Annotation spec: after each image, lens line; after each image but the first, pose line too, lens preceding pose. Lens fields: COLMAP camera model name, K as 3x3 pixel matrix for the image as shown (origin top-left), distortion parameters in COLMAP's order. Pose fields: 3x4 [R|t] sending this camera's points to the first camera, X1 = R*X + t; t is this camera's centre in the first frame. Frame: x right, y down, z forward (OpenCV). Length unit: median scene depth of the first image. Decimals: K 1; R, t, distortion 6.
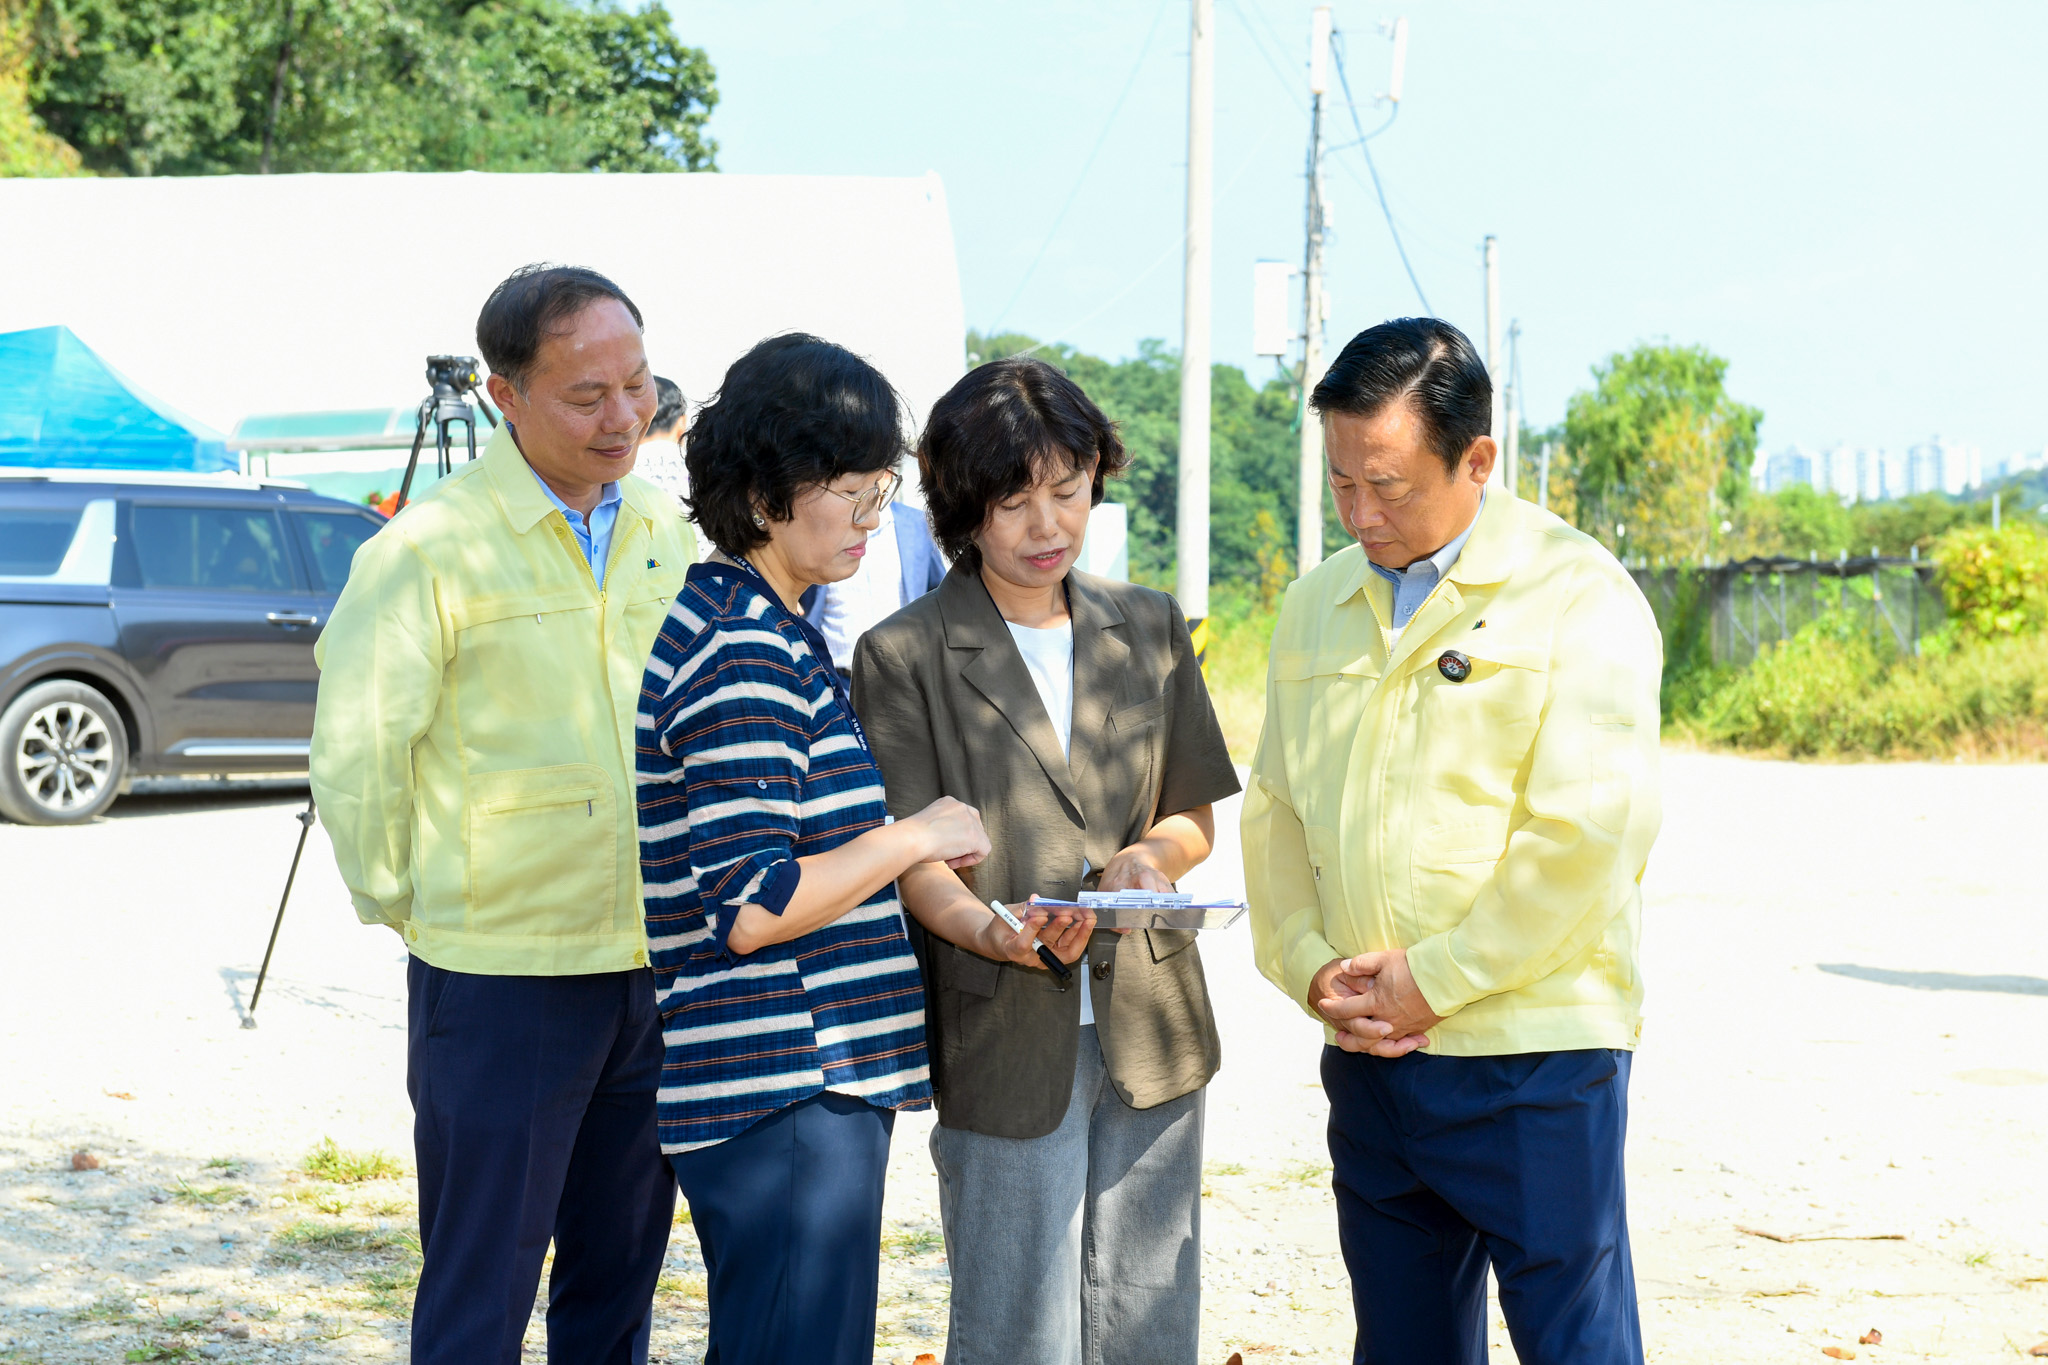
lens RADIAL K [[4074.7, 0, 954.1], [0, 4074.7, 681.4], [0, 0, 1]] dist [0.164161, -0.245559]
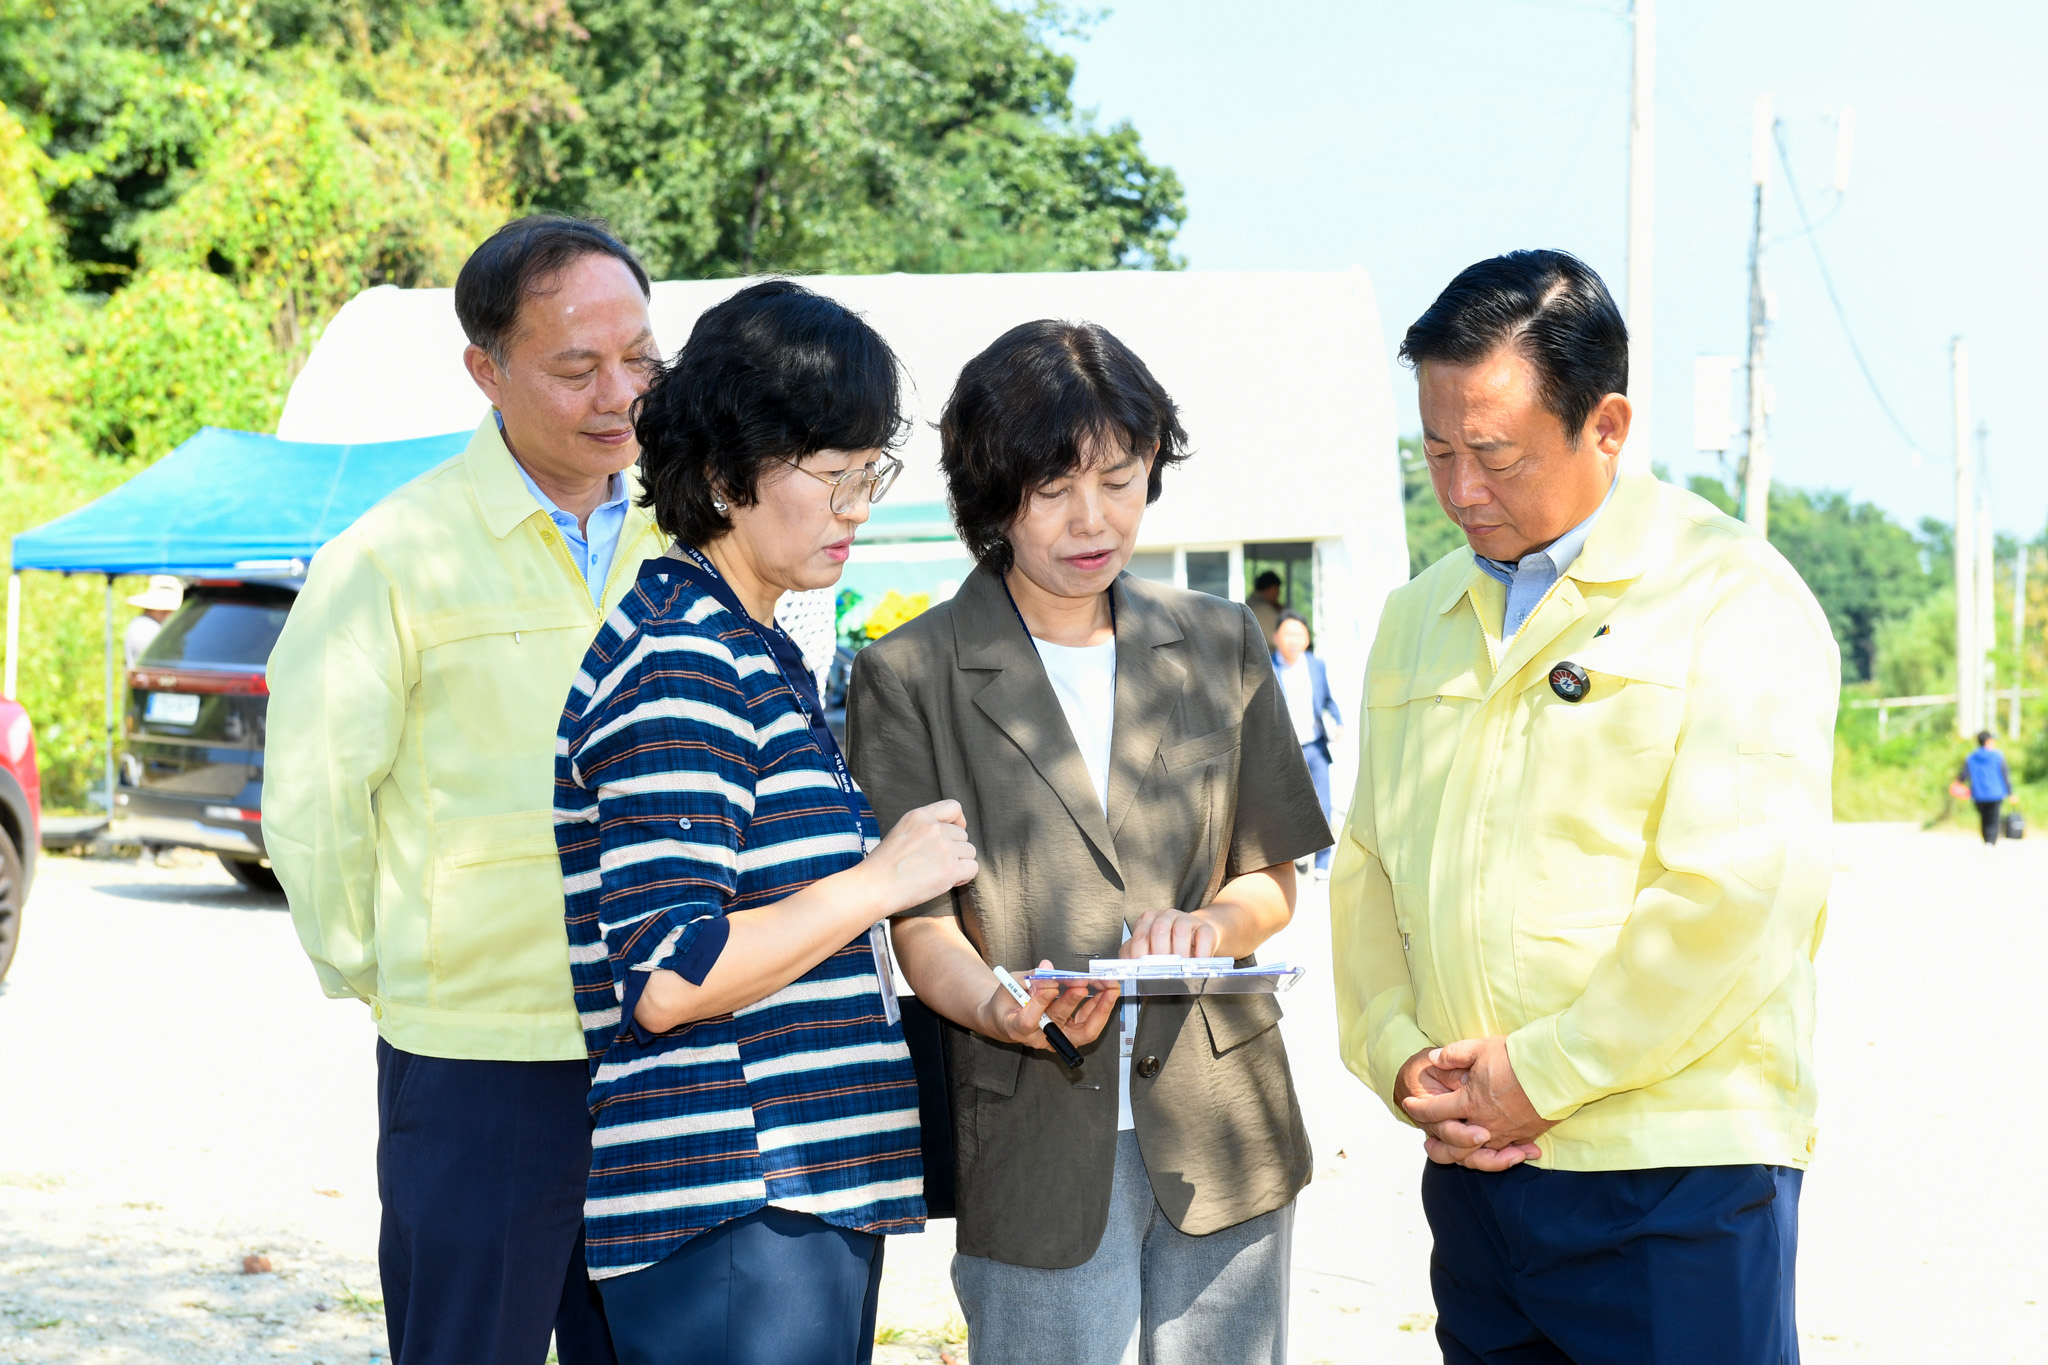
lens RADIAL K [[4039.4, 0, 967.1], [0, 4039.4, 650.1], [0, 0, 1]] dist [0.027029, 0.039536]
pose [[0.993700, -0.001177, -0.112064, 0.082518], [-0.002666, 0.999414, -0.034135, 0.015278], [0.112038, 0.034218, 0.993115, 0.178763]]
